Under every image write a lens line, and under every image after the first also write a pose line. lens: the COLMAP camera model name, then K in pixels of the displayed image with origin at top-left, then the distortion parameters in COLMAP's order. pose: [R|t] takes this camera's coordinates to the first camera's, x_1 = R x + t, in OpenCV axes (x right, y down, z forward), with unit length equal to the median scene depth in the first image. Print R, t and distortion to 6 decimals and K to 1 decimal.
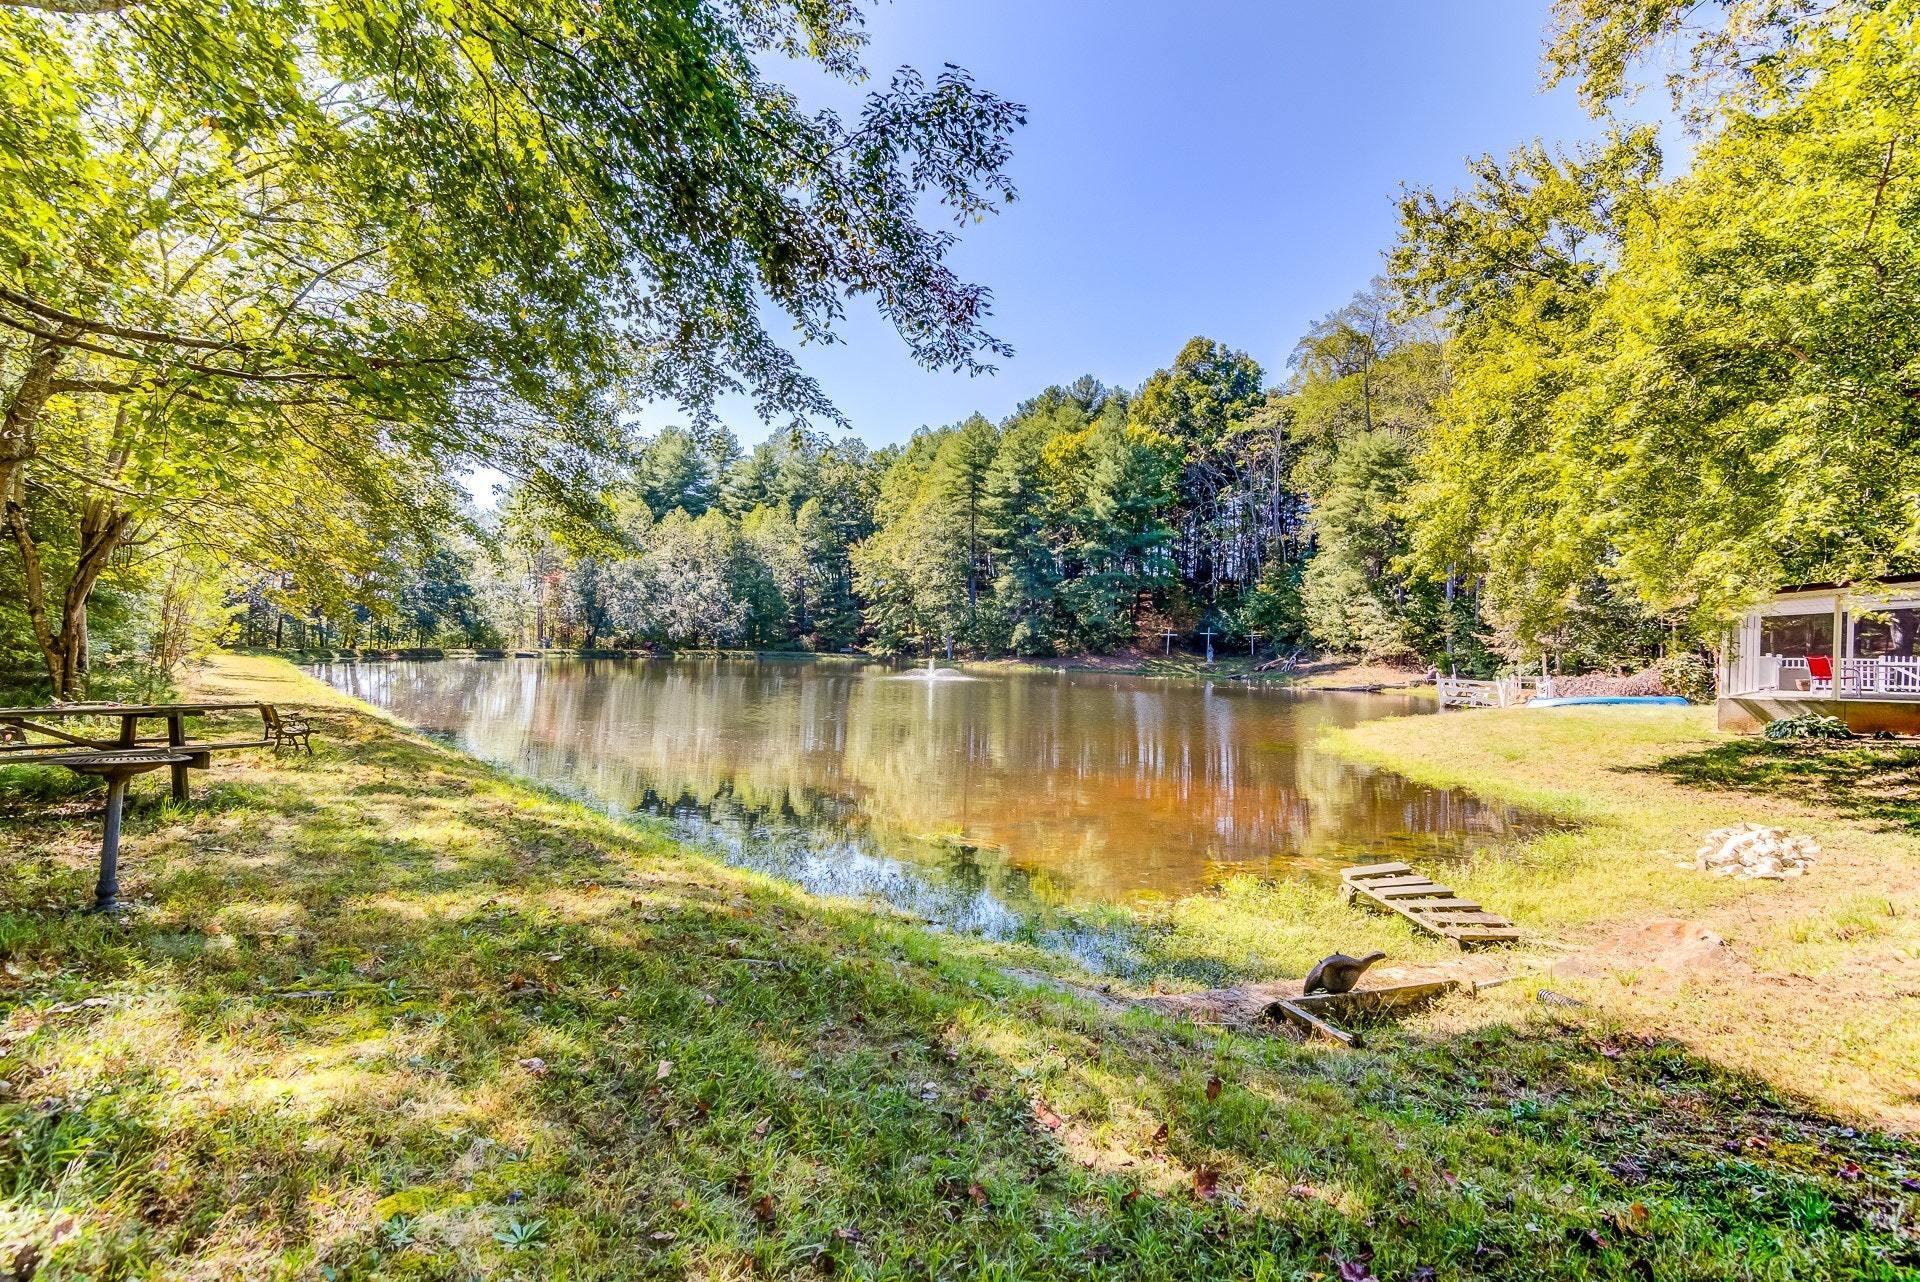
lens RADIAL K [[862.1, 0, 960.0], [0, 862.1, 647.9], [0, 0, 1]] dist [0.014963, 0.000164]
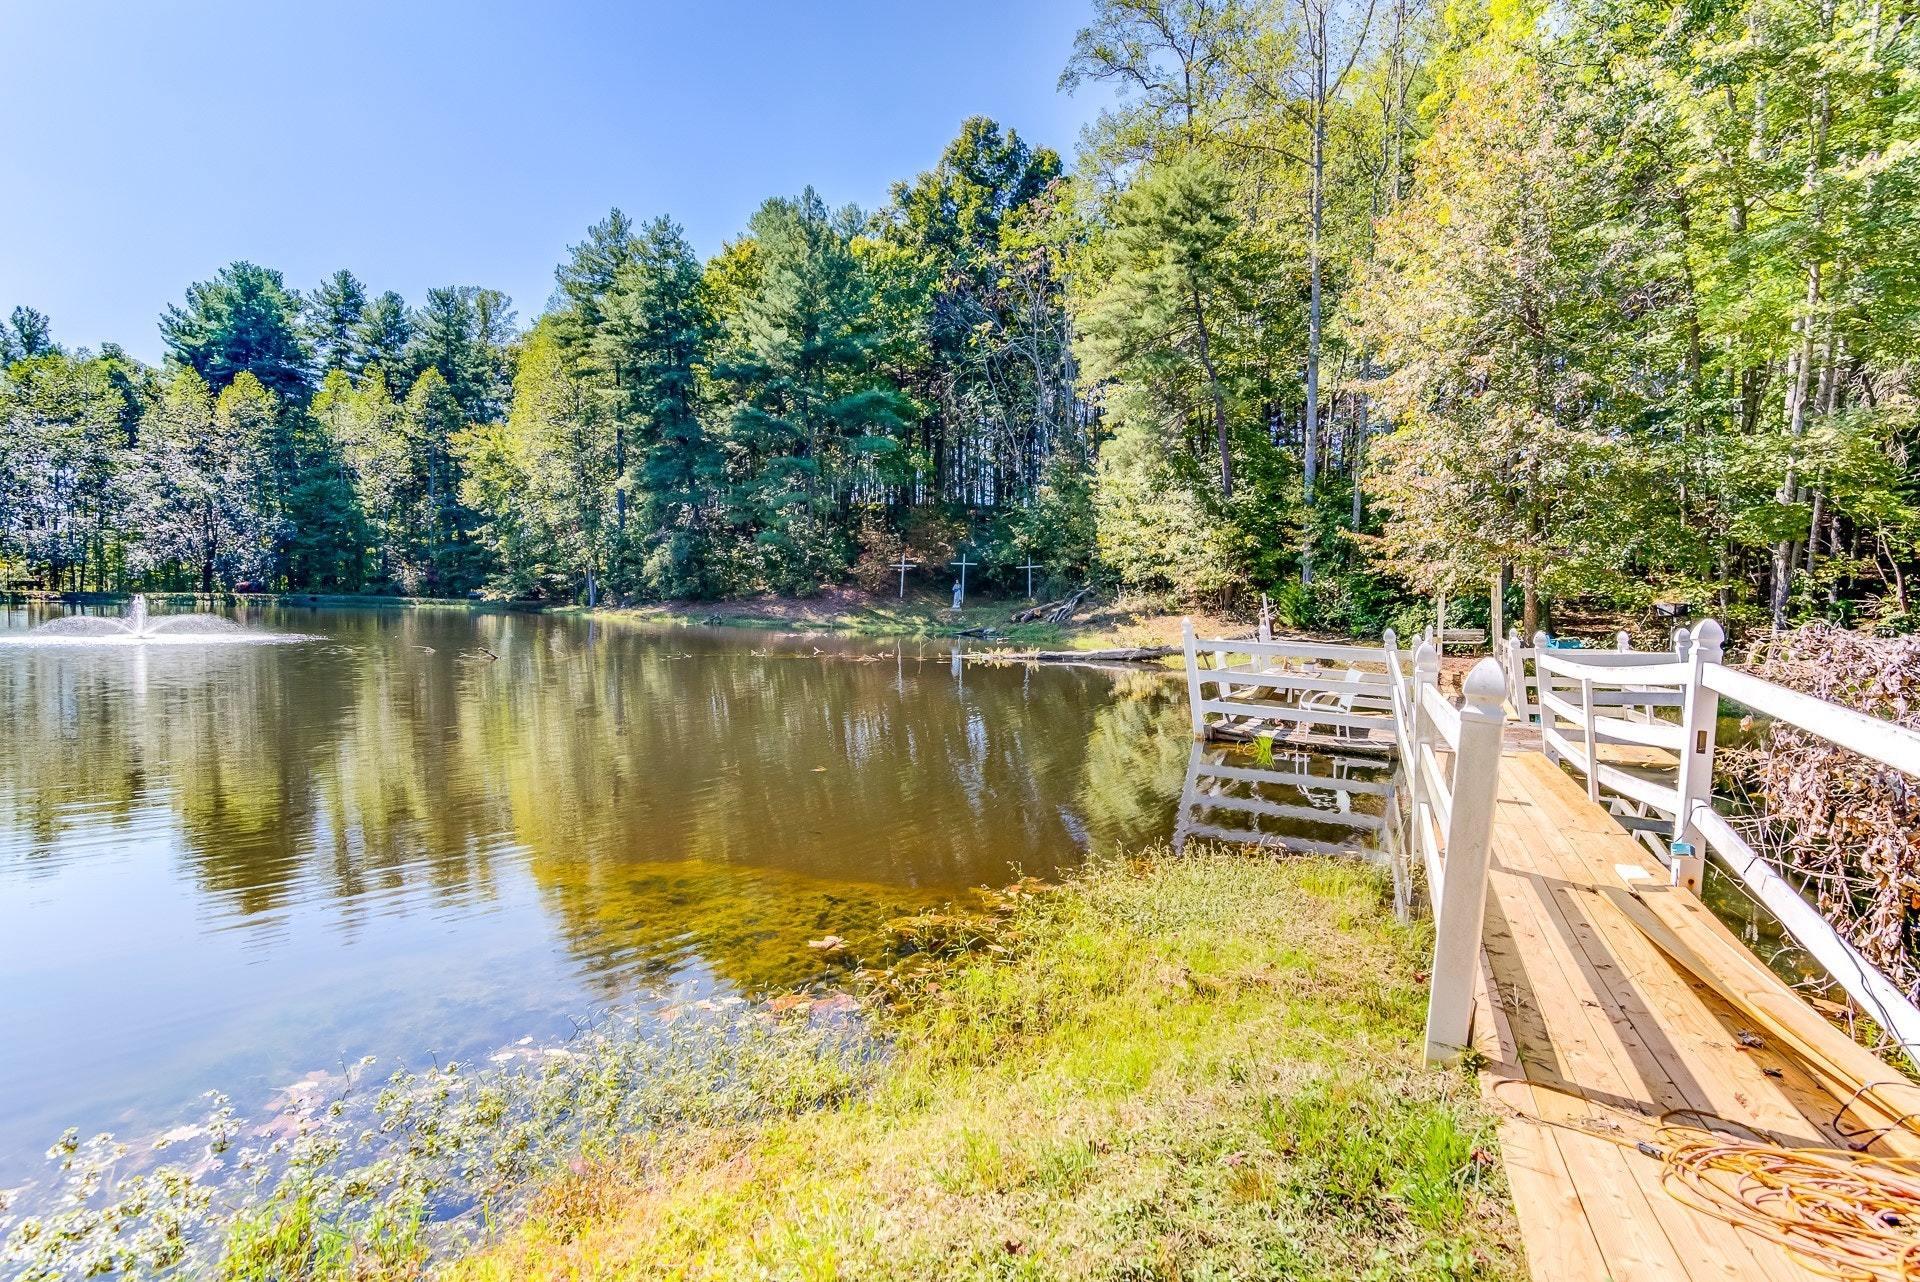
lens RADIAL K [[883.0, 0, 960.0], [0, 883.0, 641.0], [0, 0, 1]] dist [-0.002104, 0.000136]
pose [[0.995528, -0.003449, 0.094402, 0.243055], [-0.000410, 0.999166, 0.040828, 0.014125], [-0.094464, -0.040684, 0.994697, 0.388146]]
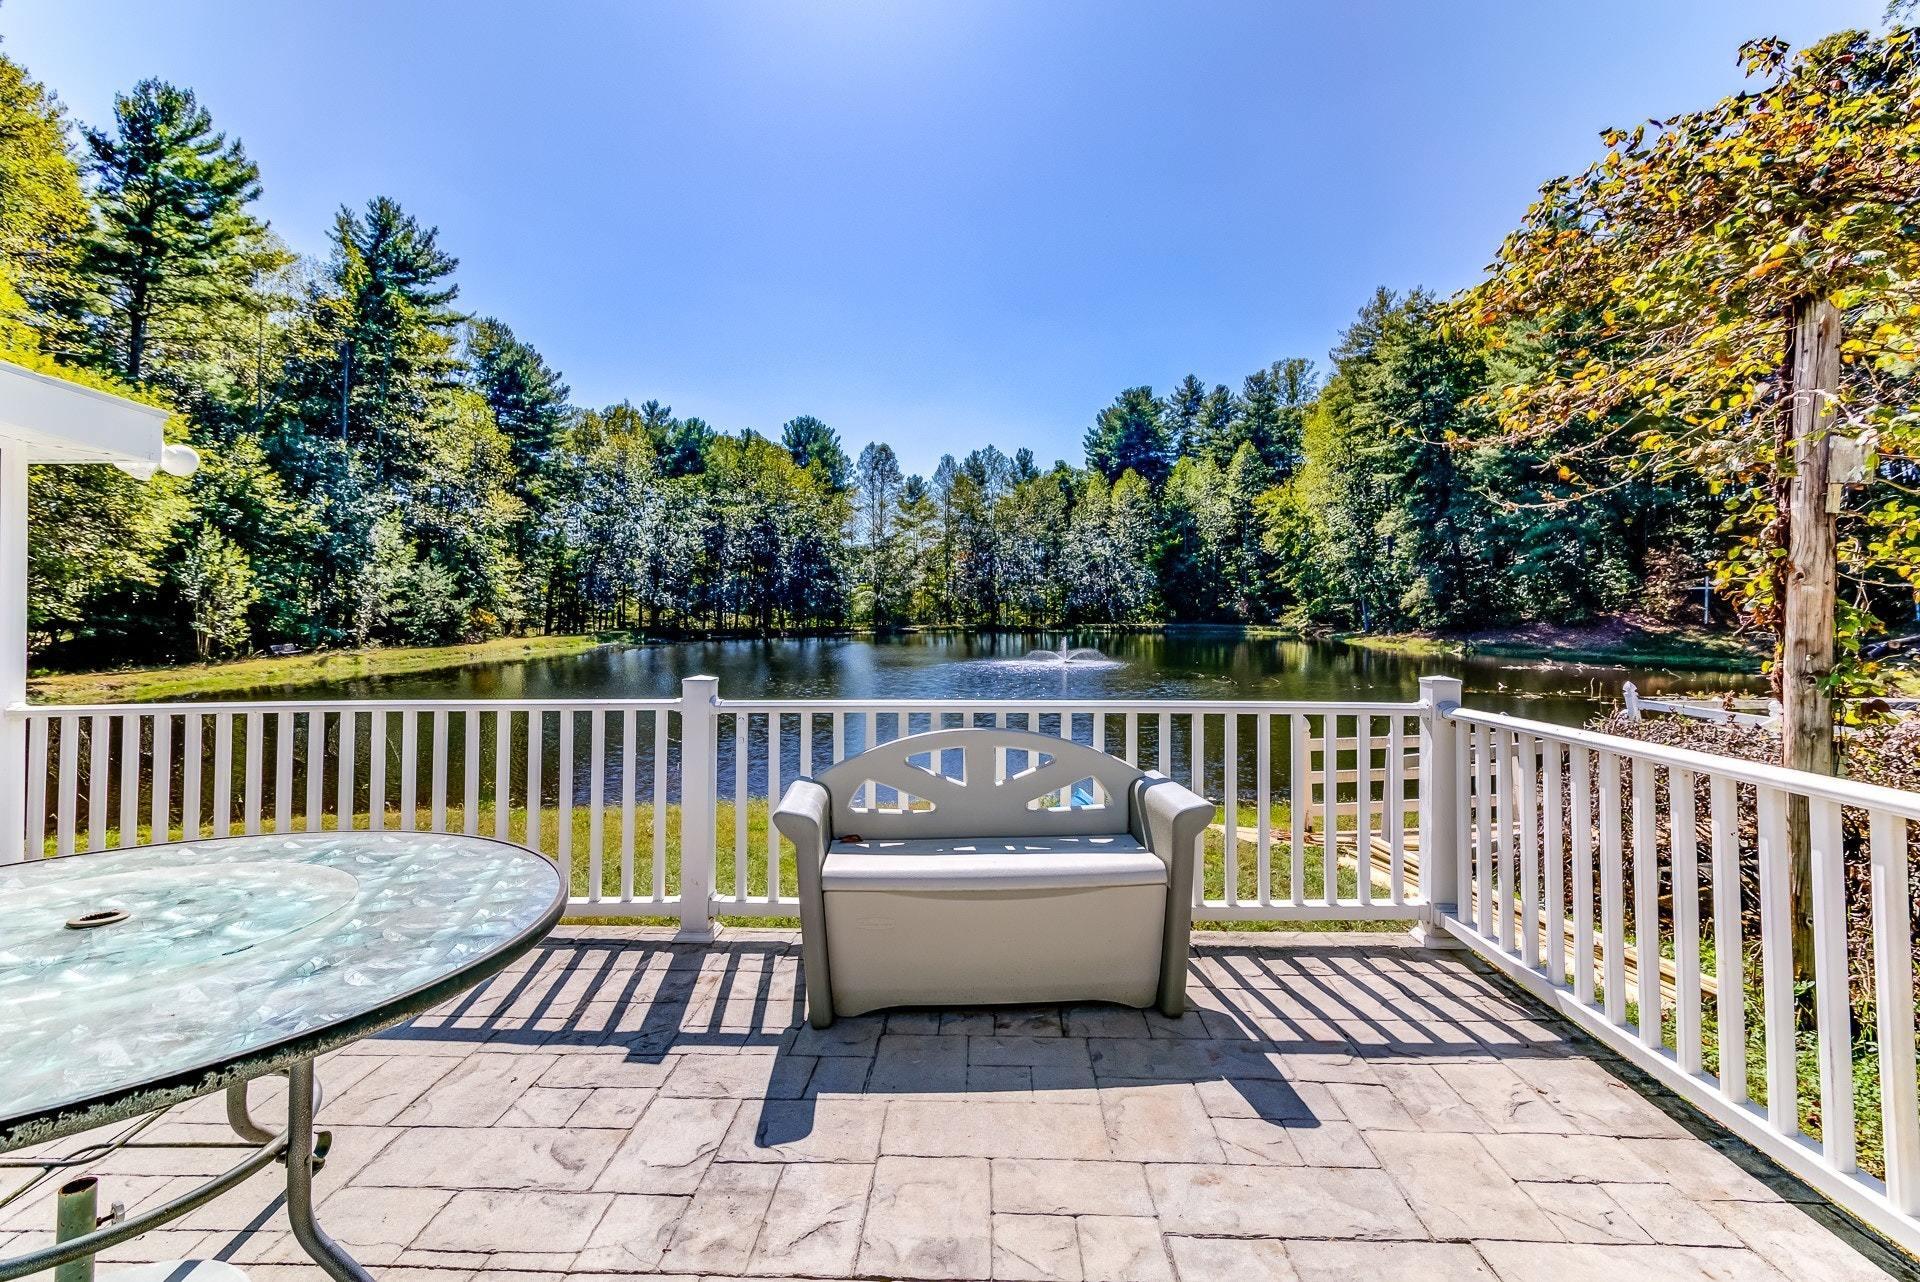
lens RADIAL K [[895.5, 0, 962.8], [0, 895.5, 585.3], [0, 0, 1]] dist [0.015529, 0.000234]
pose [[0.710219, -0.041249, -0.702771, 0.339819], [0.014489, 0.998927, -0.043990, 0.001058], [0.703832, 0.021060, 0.710055, 0.272934]]
